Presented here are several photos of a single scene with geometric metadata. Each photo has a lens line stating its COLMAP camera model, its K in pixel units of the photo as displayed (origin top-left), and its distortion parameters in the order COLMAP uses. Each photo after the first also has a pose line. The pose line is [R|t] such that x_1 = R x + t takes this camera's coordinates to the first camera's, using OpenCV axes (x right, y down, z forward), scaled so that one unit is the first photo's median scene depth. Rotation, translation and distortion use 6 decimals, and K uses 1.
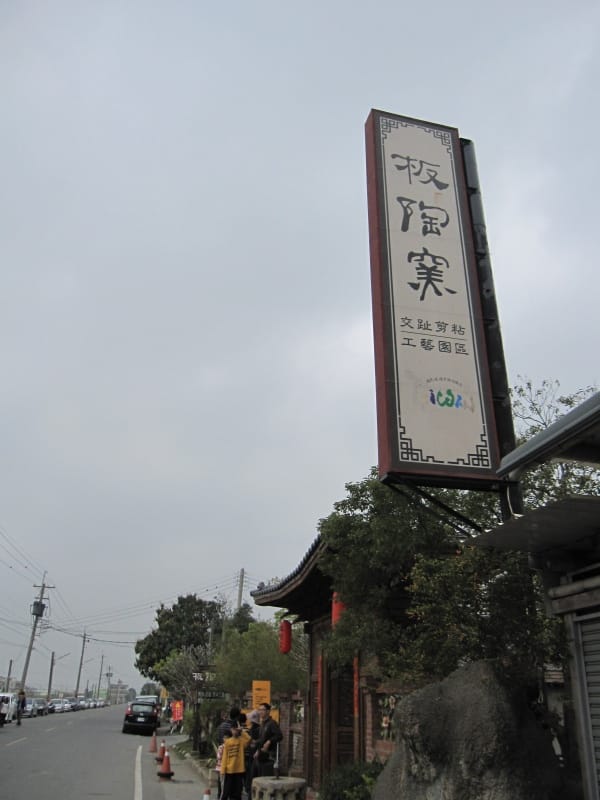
lens RADIAL K [[649.3, 0, 300.0], [0, 649.3, 400.0], [0, 0, 1]] dist [-0.045606, -0.001160]
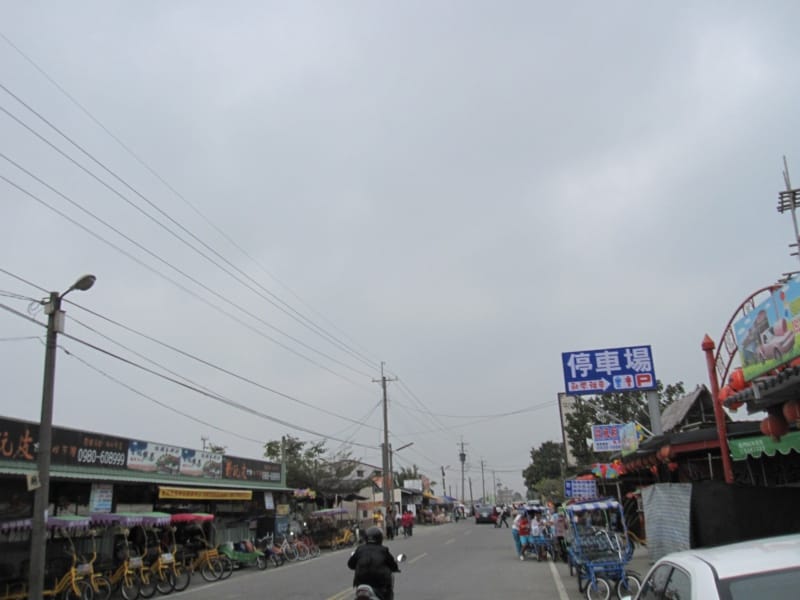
lens RADIAL K [[649.3, 0, 400.0], [0, 649.3, 300.0], [0, 0, 1]] dist [-0.045606, -0.001160]
pose [[0.916990, -0.167902, -0.361855, 0.147231], [0.215201, 0.972003, 0.094337, -0.299011], [0.335885, -0.164377, 0.927449, -0.633426]]
